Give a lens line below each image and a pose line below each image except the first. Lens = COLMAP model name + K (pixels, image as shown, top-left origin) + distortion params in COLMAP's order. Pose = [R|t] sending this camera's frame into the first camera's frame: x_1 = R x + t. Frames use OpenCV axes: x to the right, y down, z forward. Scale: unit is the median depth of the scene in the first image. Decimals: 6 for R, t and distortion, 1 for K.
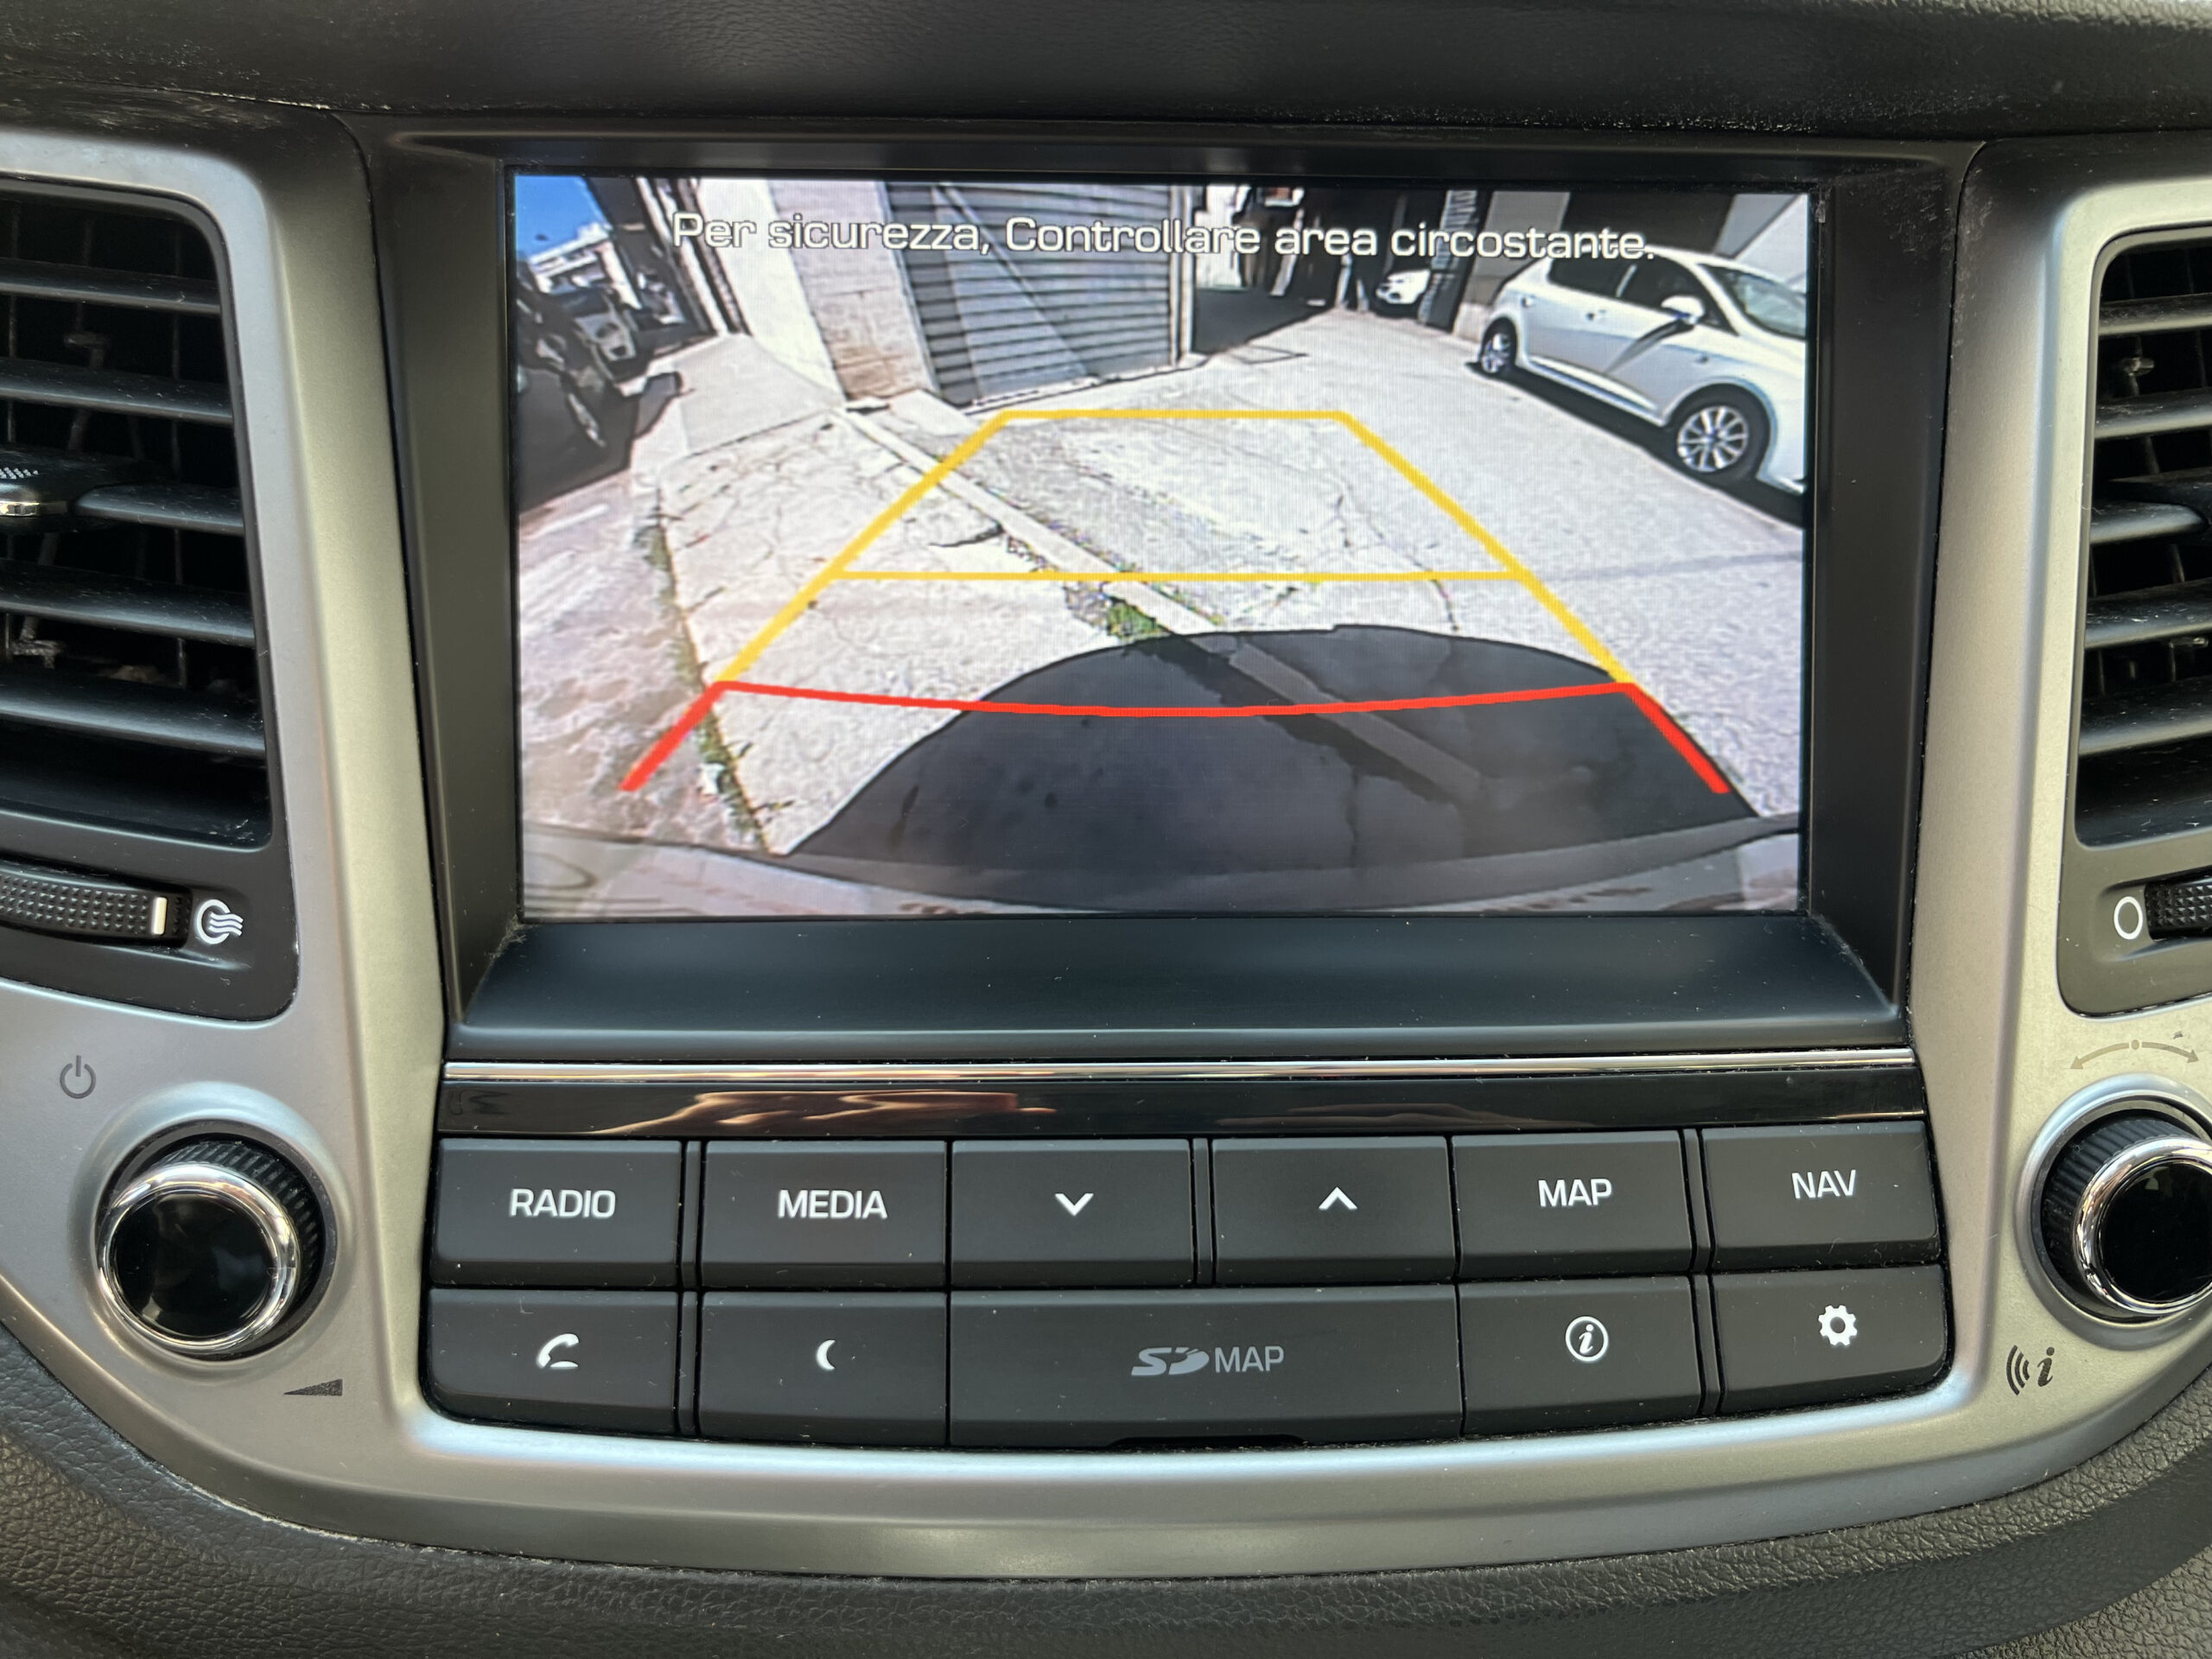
lens RADIAL K [[1440.6, 0, 1106.0], [0, 1440.6, 829.5], [0, 0, 1]] dist [-0.007255, -0.002218]
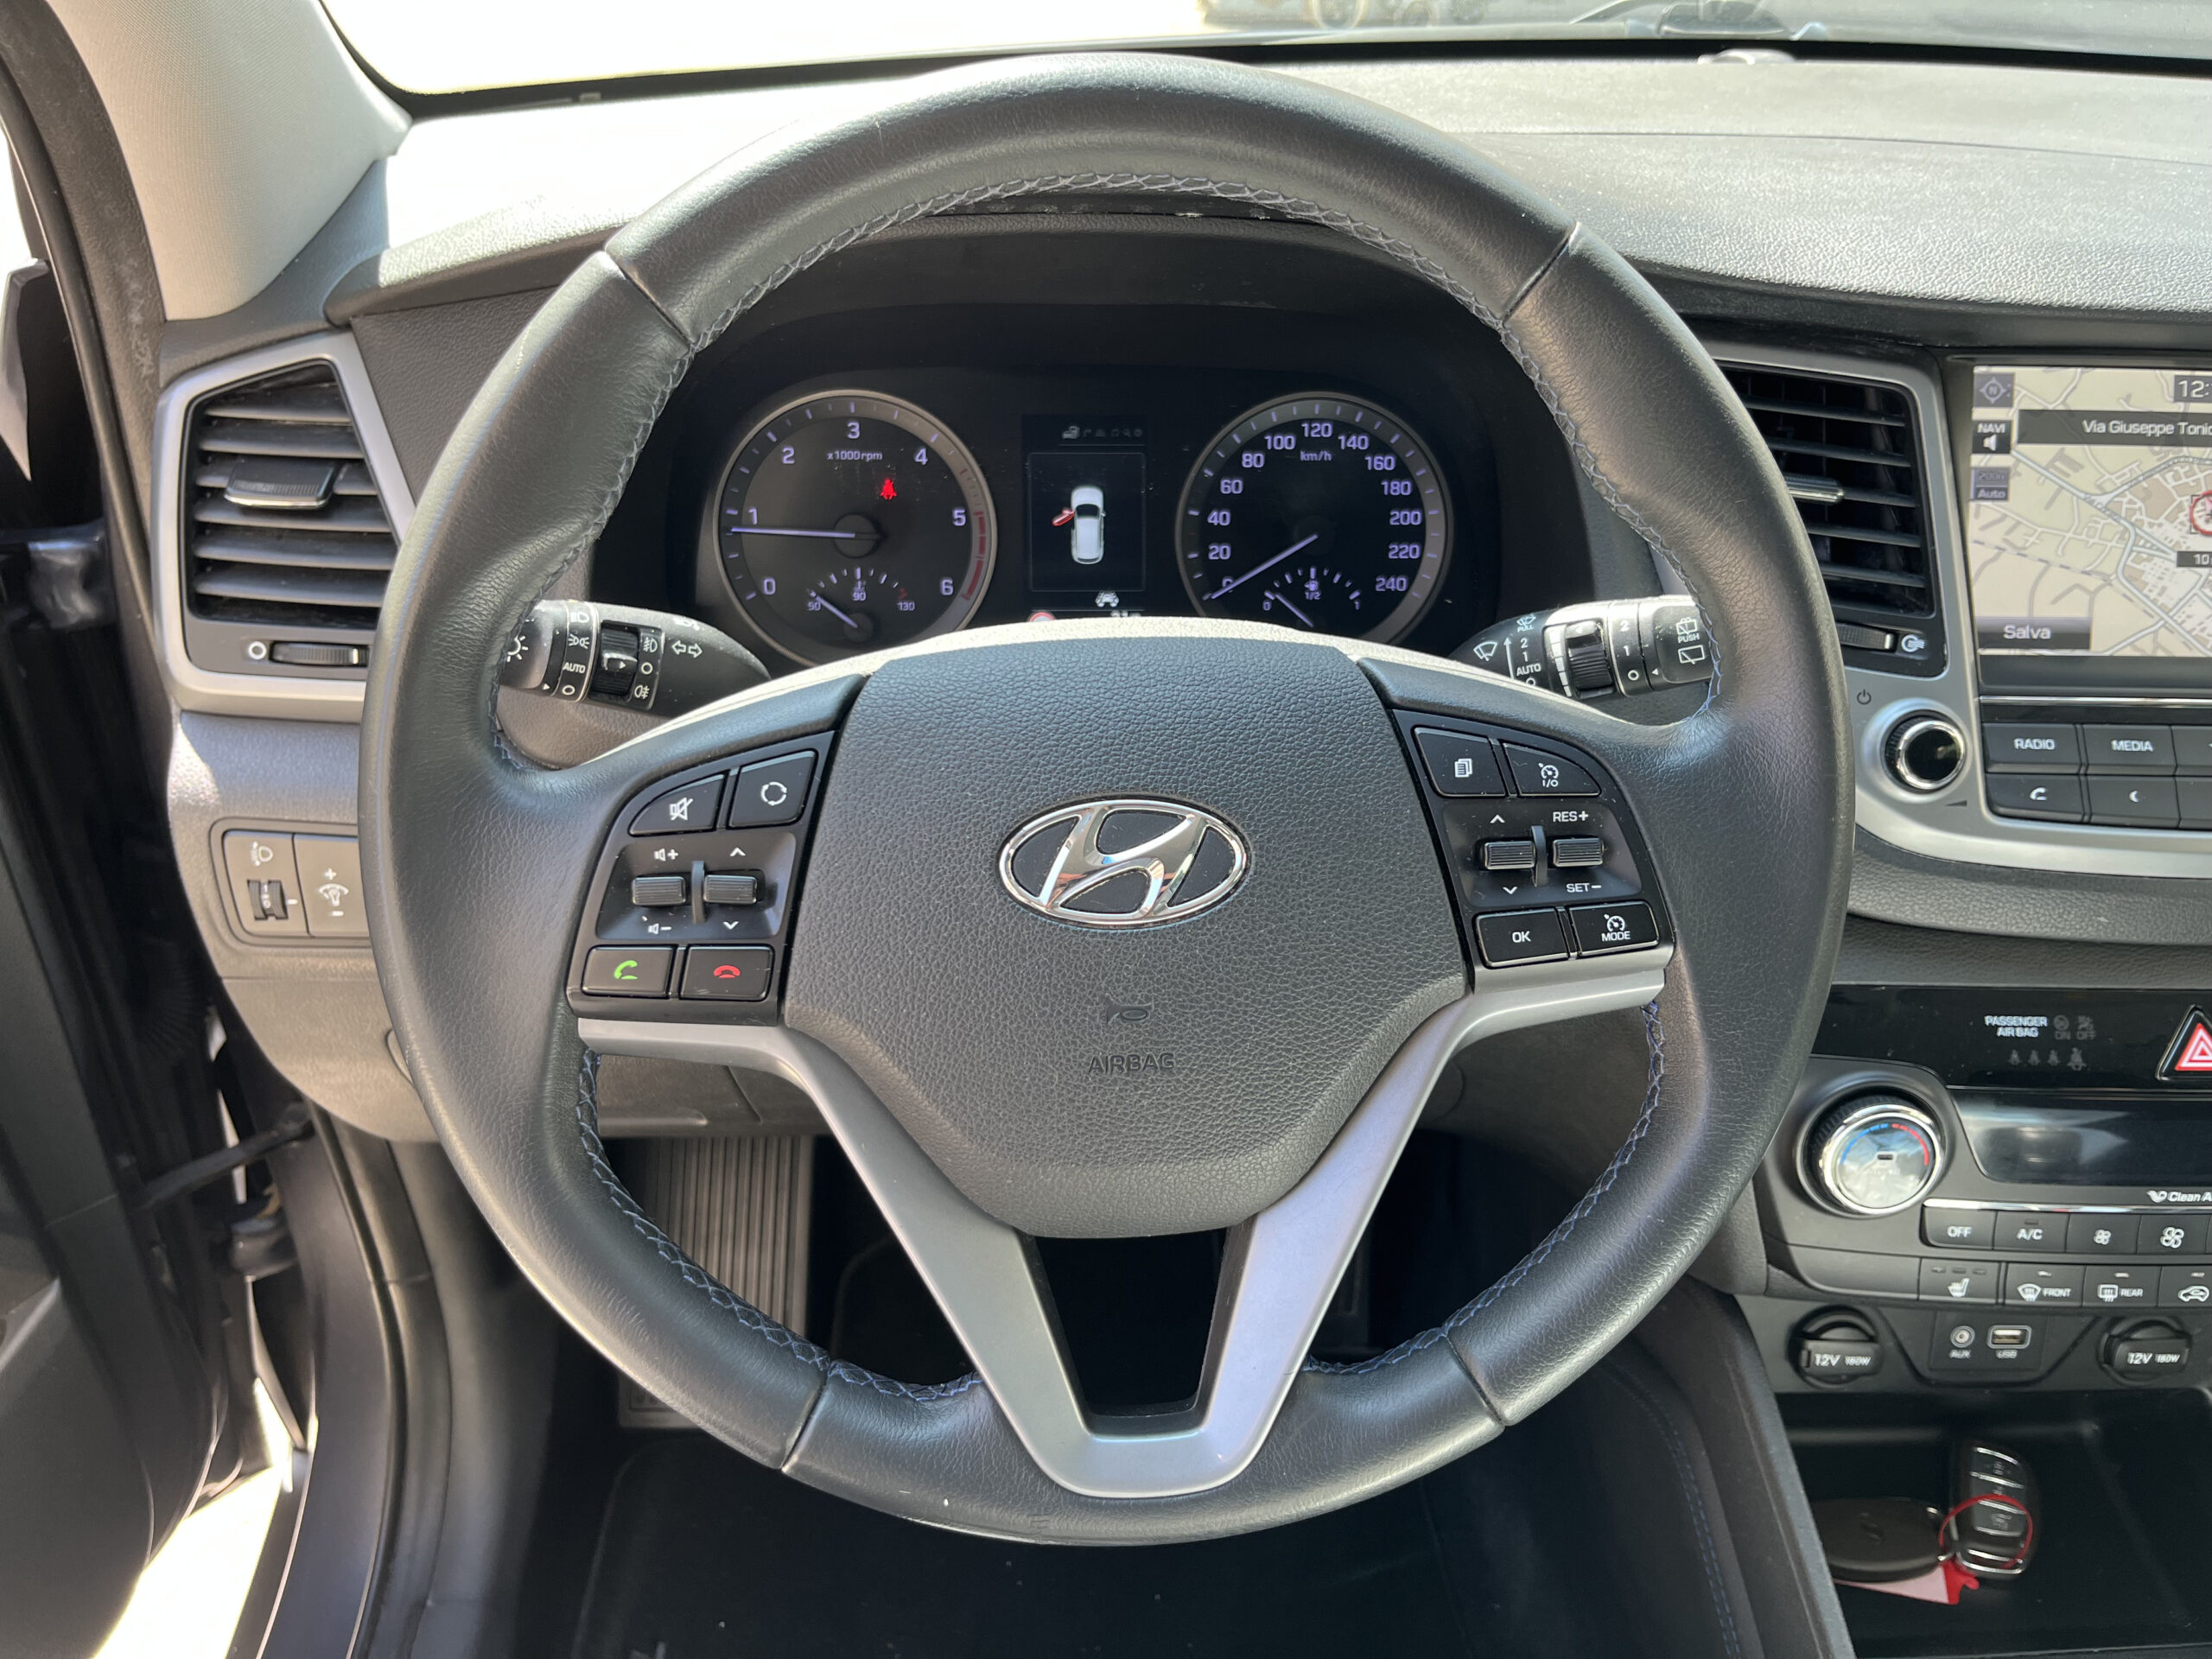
lens RADIAL K [[1679.5, 0, 1109.5], [0, 1679.5, 797.6], [0, 0, 1]] dist [0.174321, -0.218952]
pose [[0.999860, 0.014552, 0.008300, -2.187386], [-0.014606, 0.999873, 0.006420, 0.363907], [-0.008205, -0.006540, 0.999945, -2.354886]]
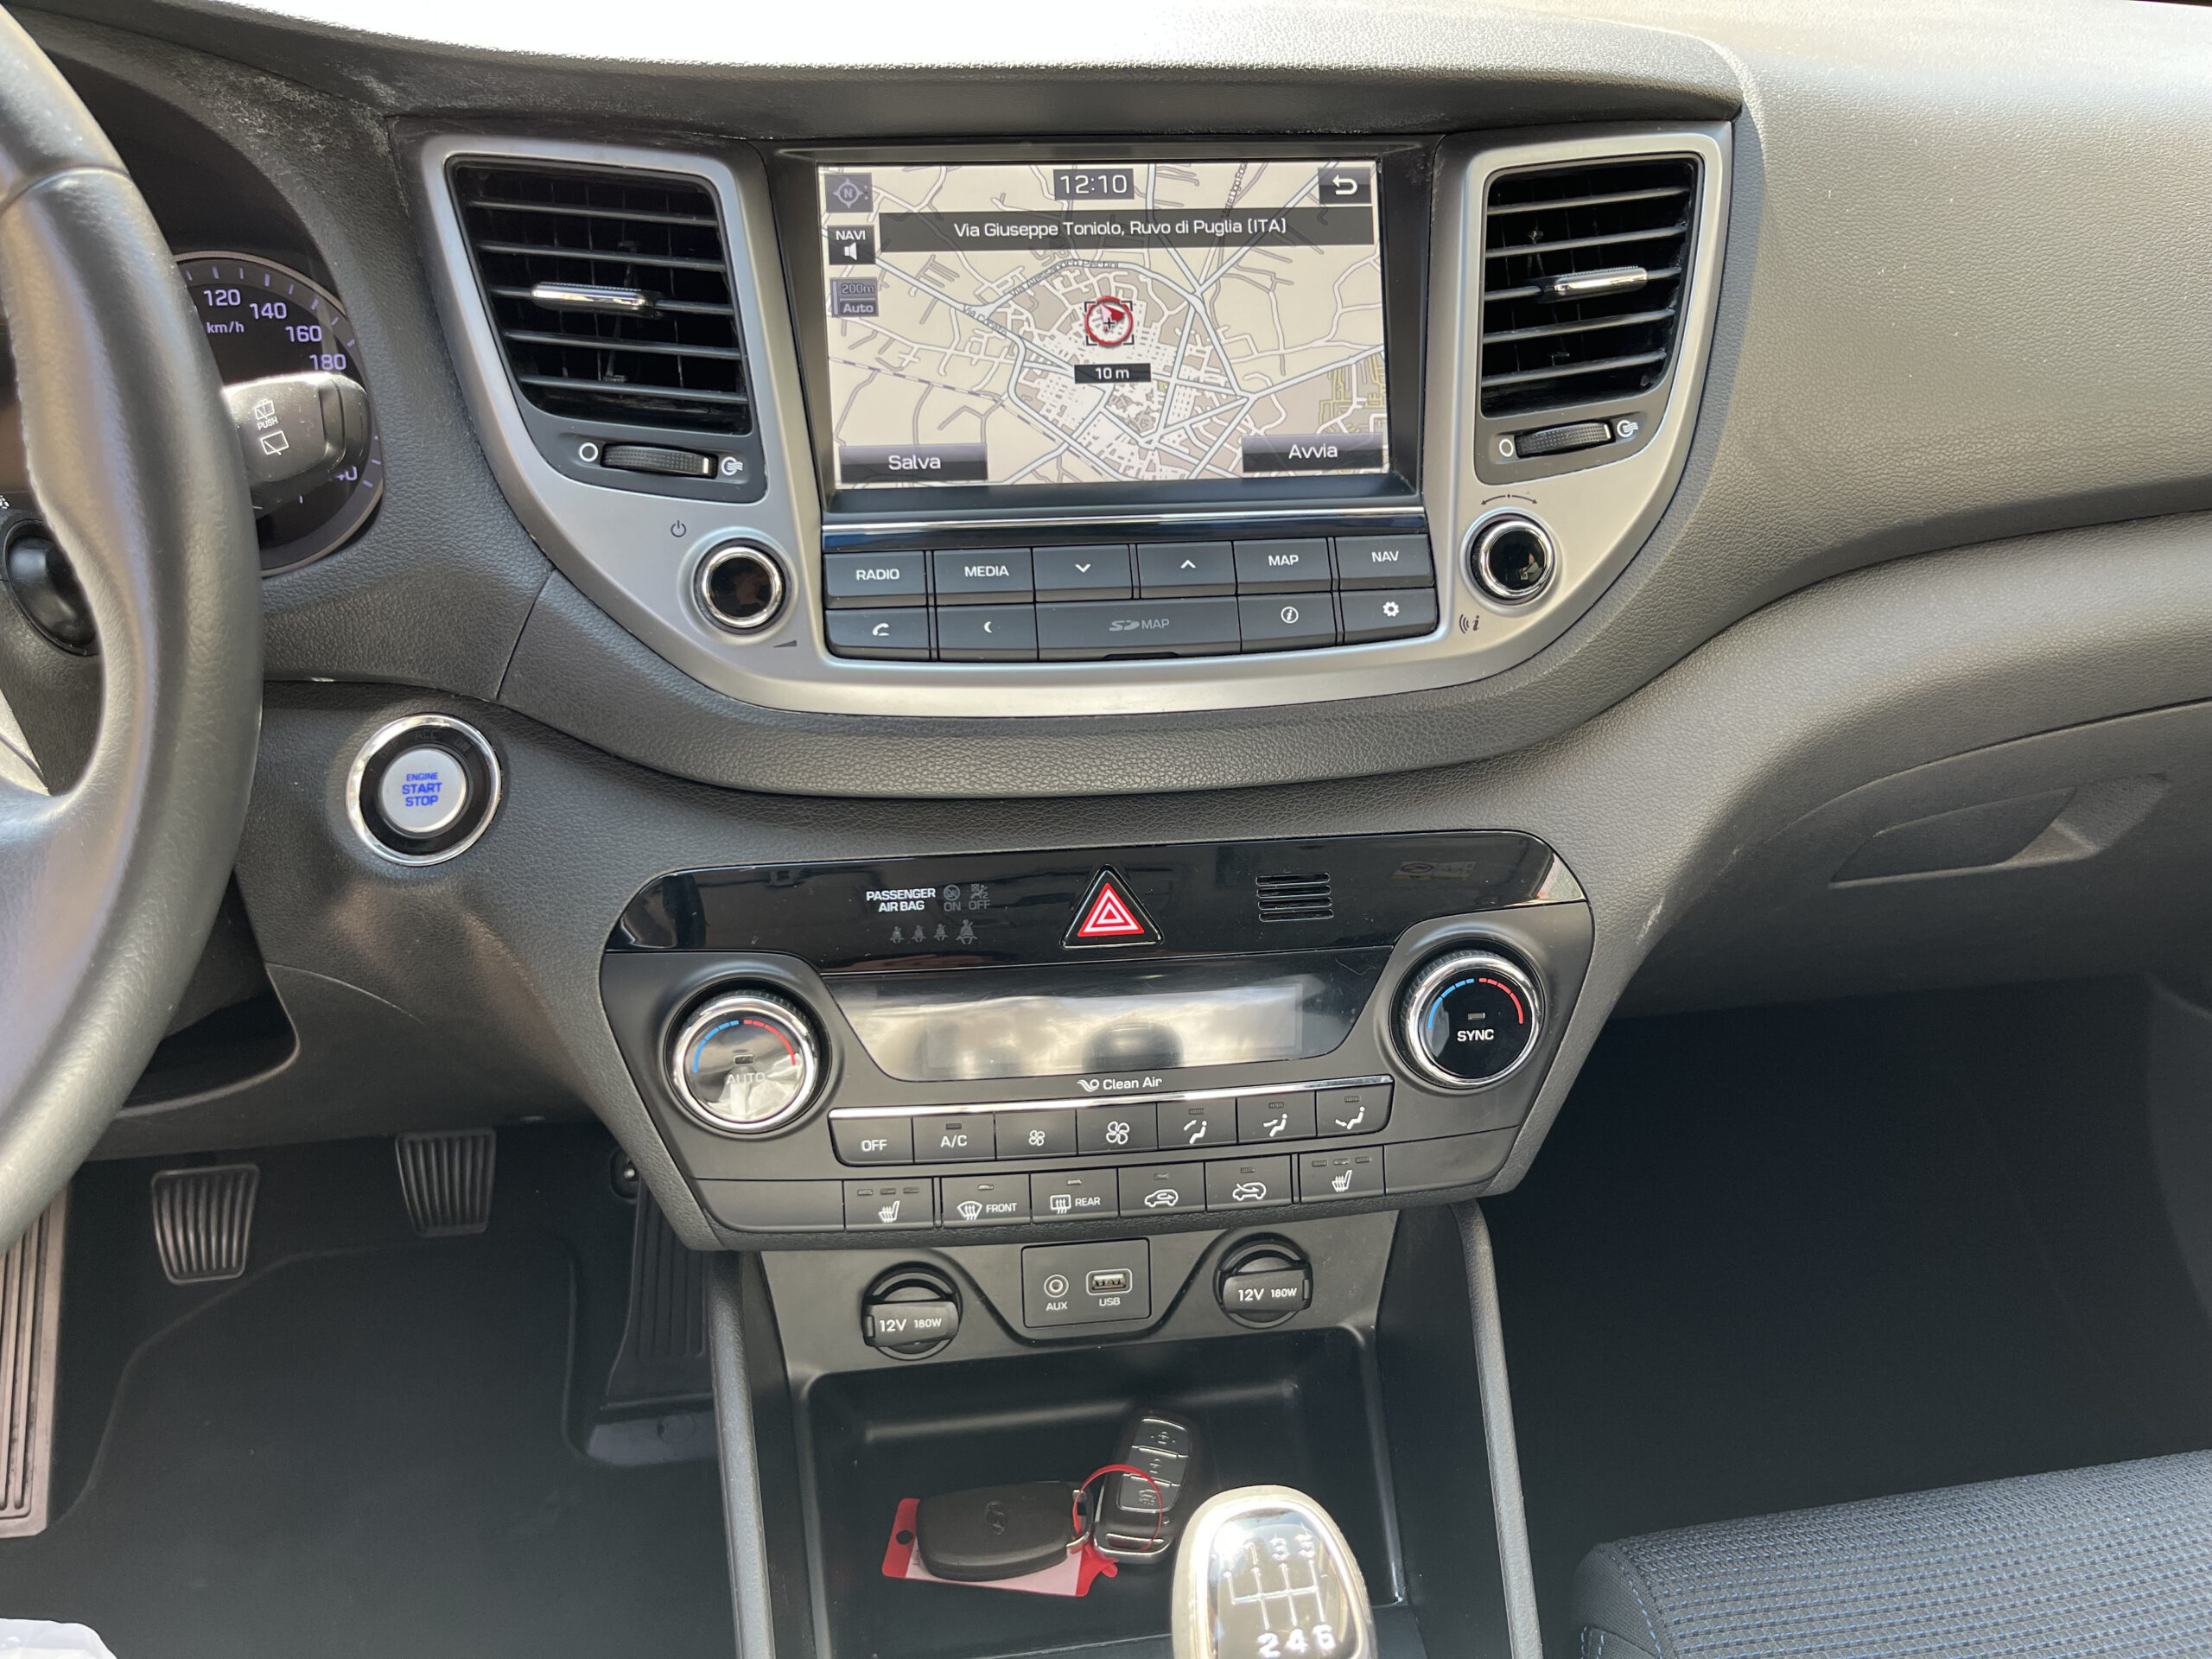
lens RADIAL K [[1673.9, 0, 1106.0], [0, 1673.9, 829.5], [0, 0, 1]] dist [0.058512, -0.072847]
pose [[0.996815, -0.049339, 0.062650, -0.184788], [0.052070, 0.997729, -0.042726, 0.830686], [-0.060400, 0.045852, 0.997121, -1.864544]]
